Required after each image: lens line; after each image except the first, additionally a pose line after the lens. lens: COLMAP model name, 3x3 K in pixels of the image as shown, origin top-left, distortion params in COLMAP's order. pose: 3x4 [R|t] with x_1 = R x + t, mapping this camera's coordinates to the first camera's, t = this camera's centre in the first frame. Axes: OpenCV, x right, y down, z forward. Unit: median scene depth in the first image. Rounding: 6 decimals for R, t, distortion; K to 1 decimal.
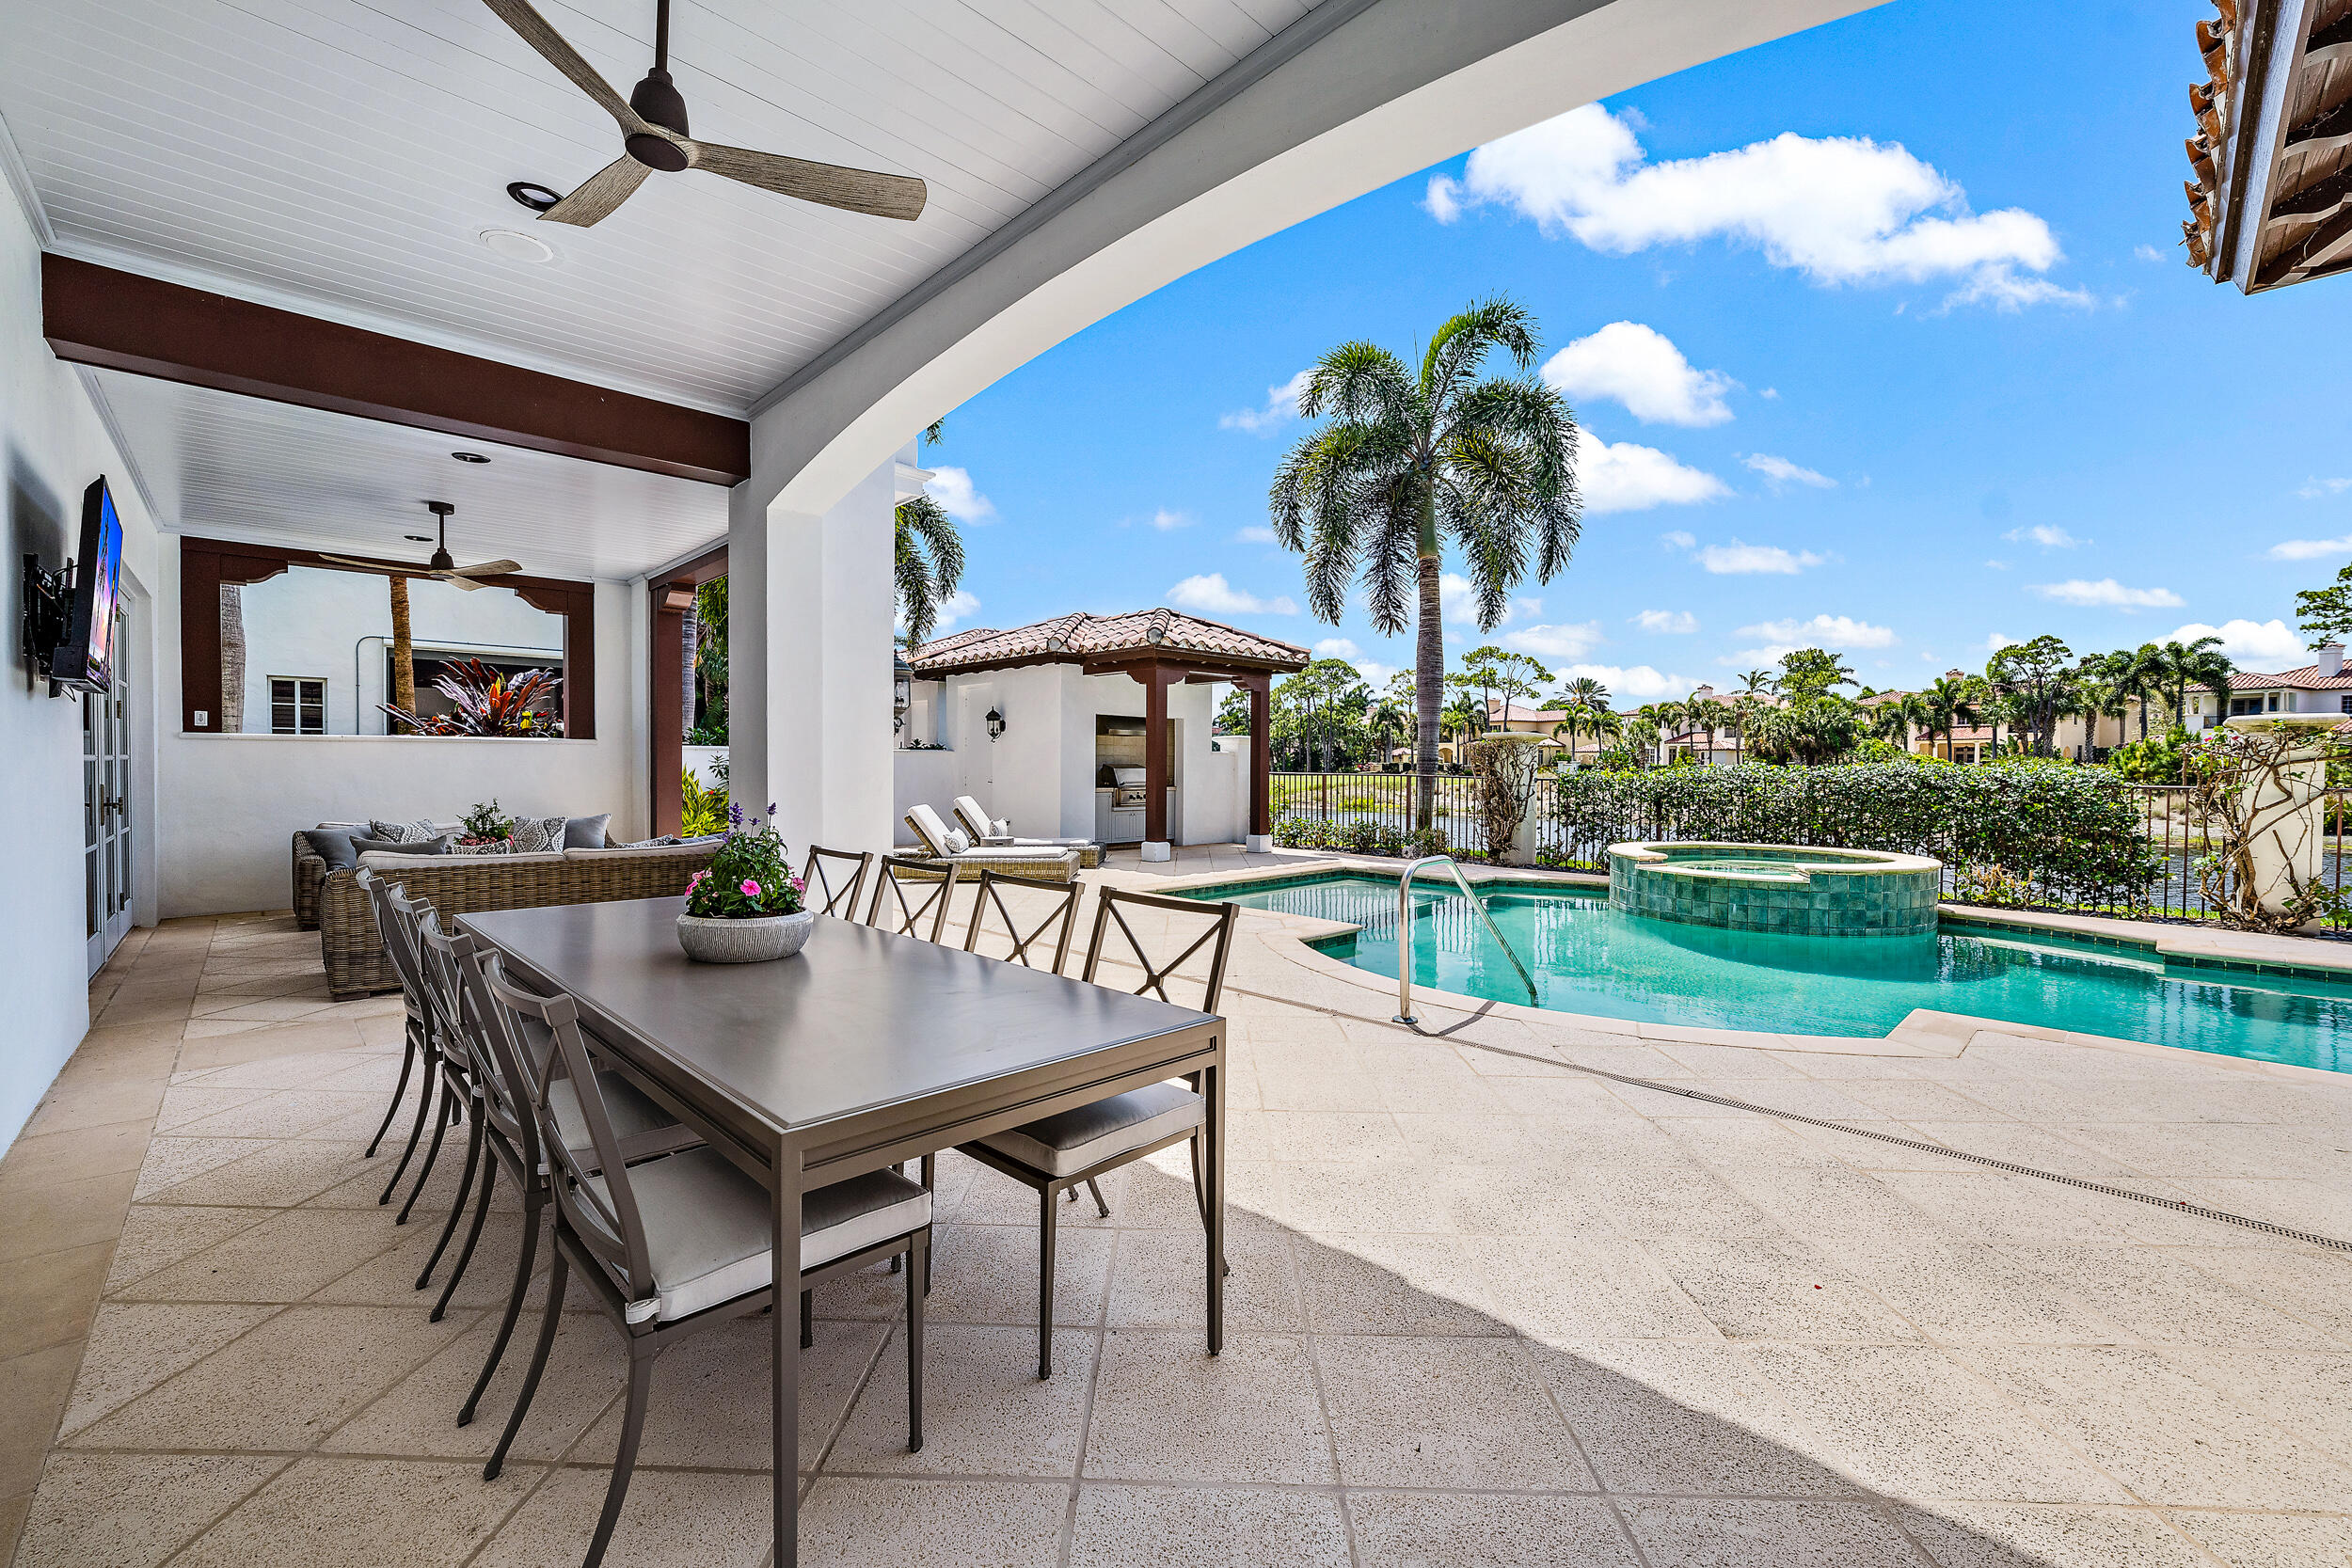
lens RADIAL K [[947.9, 0, 1176.0], [0, 947.9, 784.0], [0, 0, 1]] dist [-0.008873, 0.000038]
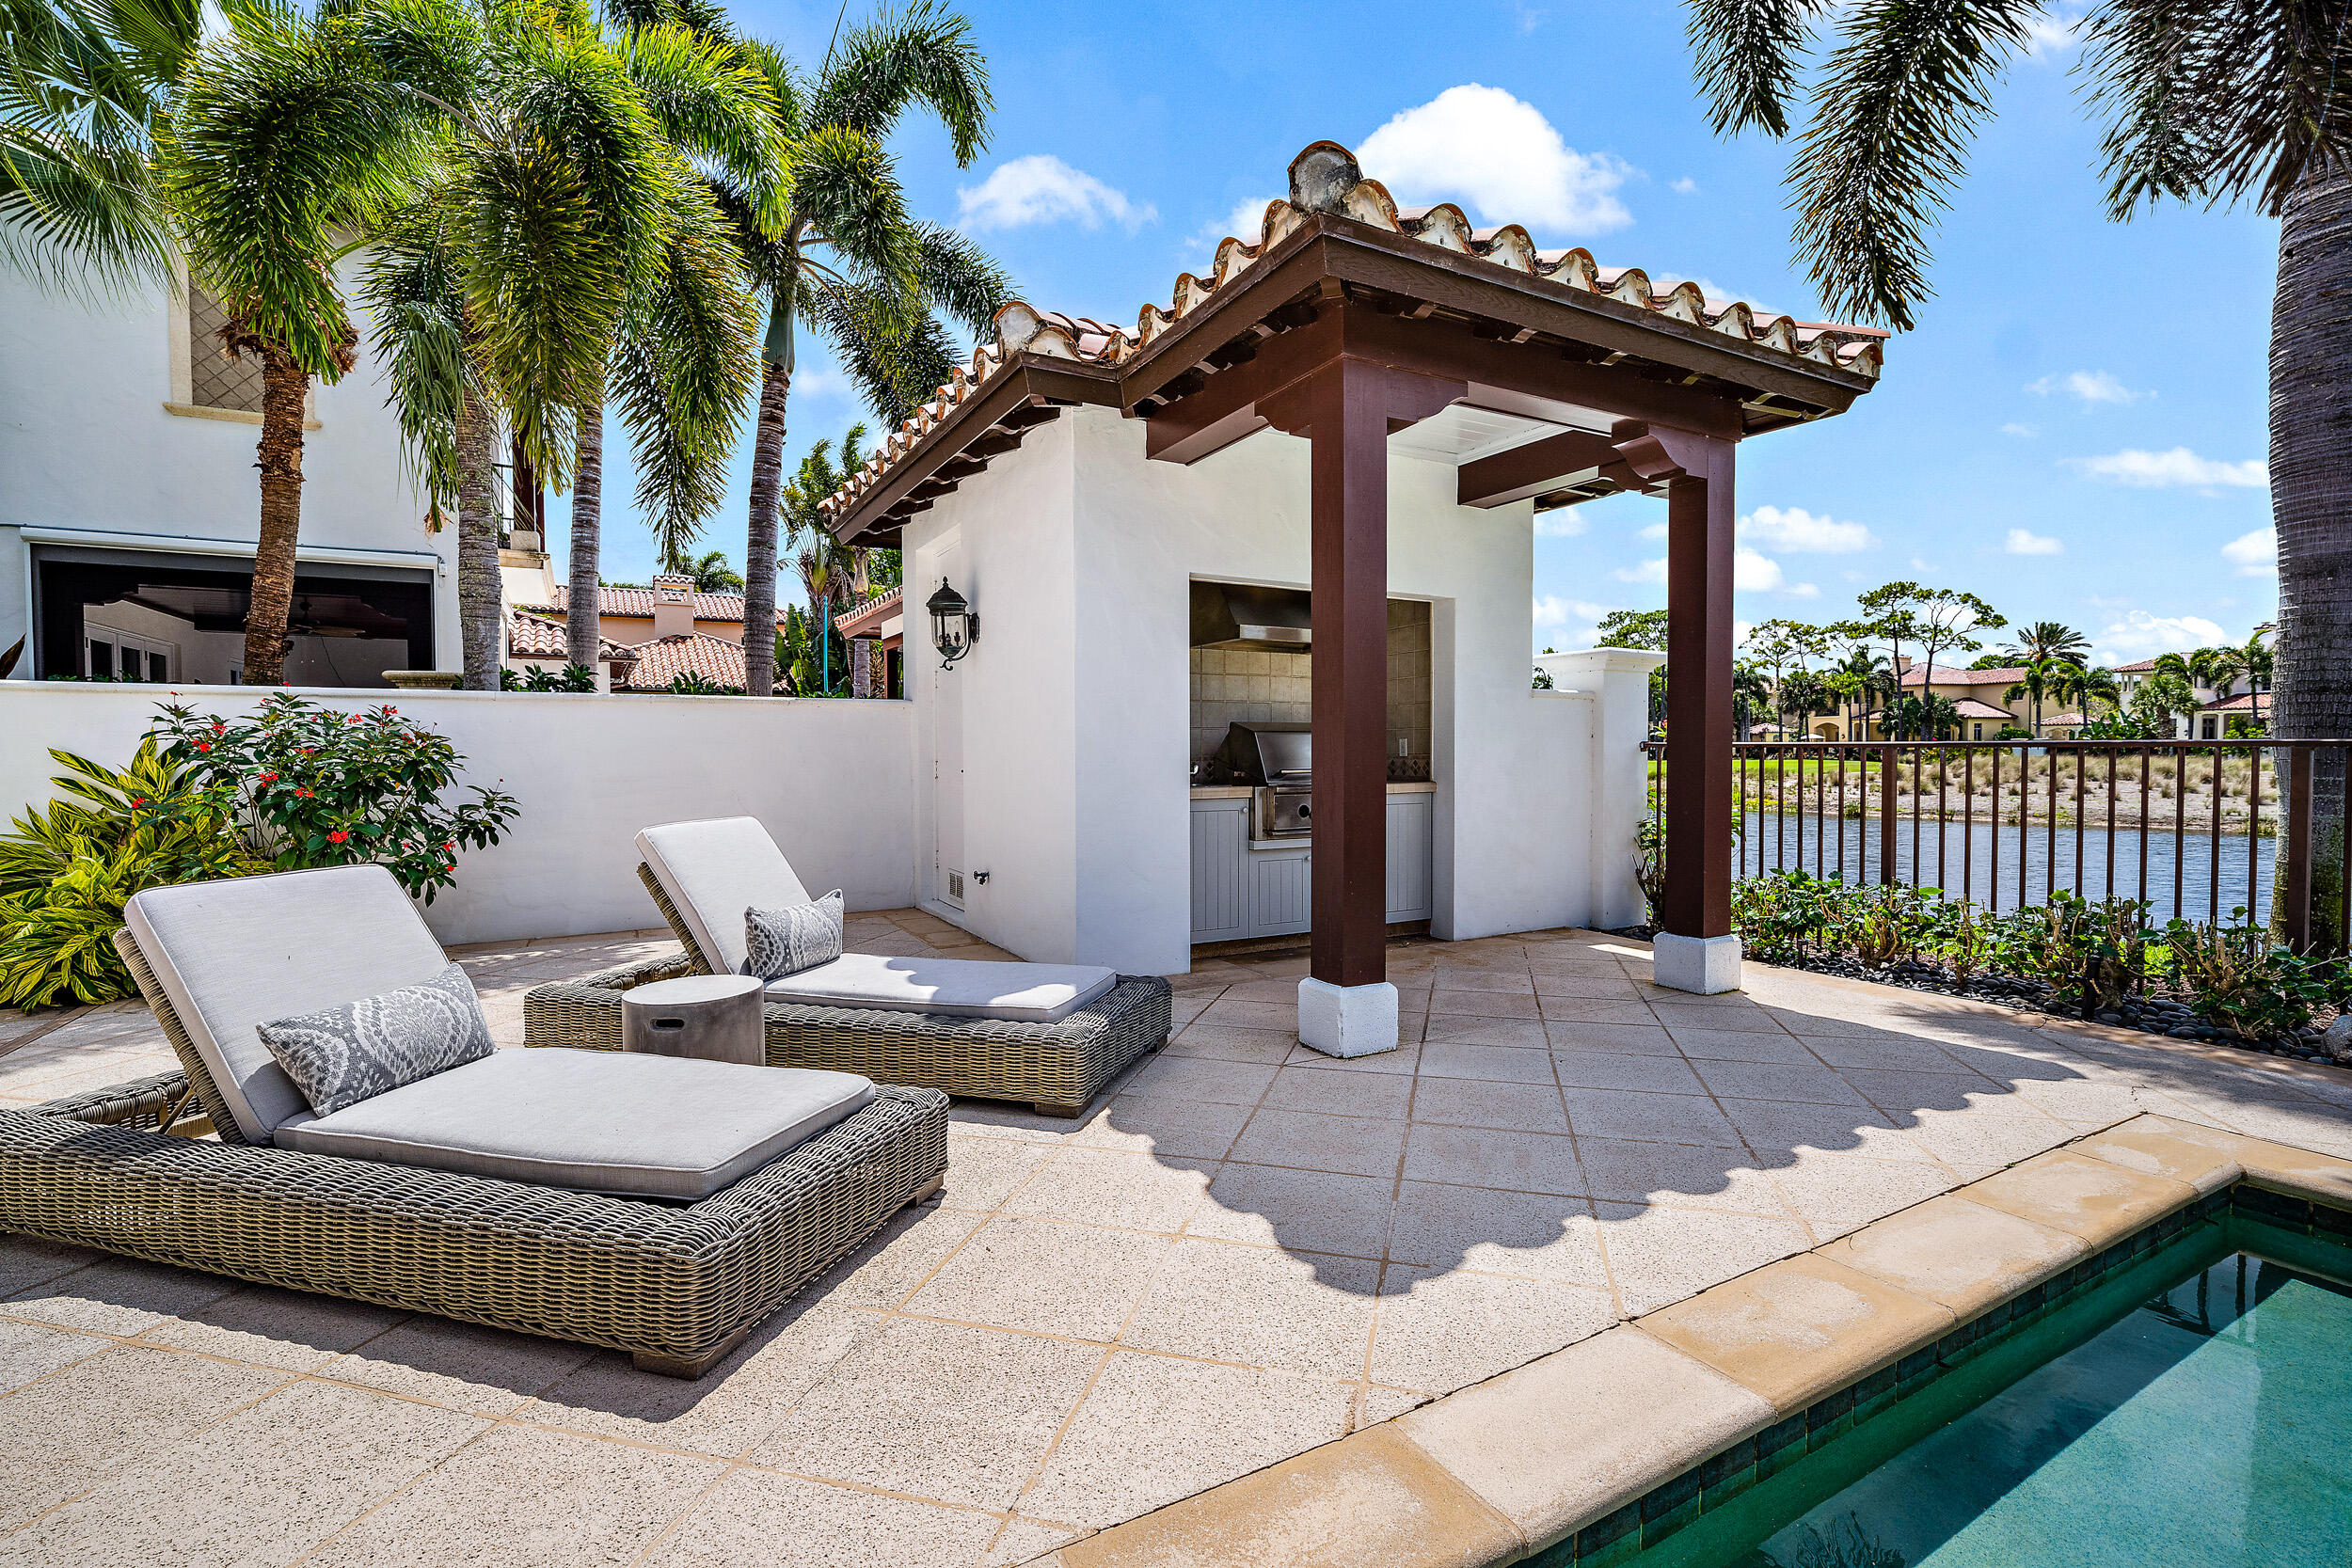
lens RADIAL K [[1051.9, 0, 1173.5], [0, 1051.9, 777.9], [0, 0, 1]] dist [-0.002924, 0.000110]
pose [[0.965832, -0.003518, -0.259147, 0.004102], [0.004454, 0.999985, 0.003027, -0.000307], [0.259132, -0.004078, 0.965833, 0.297652]]
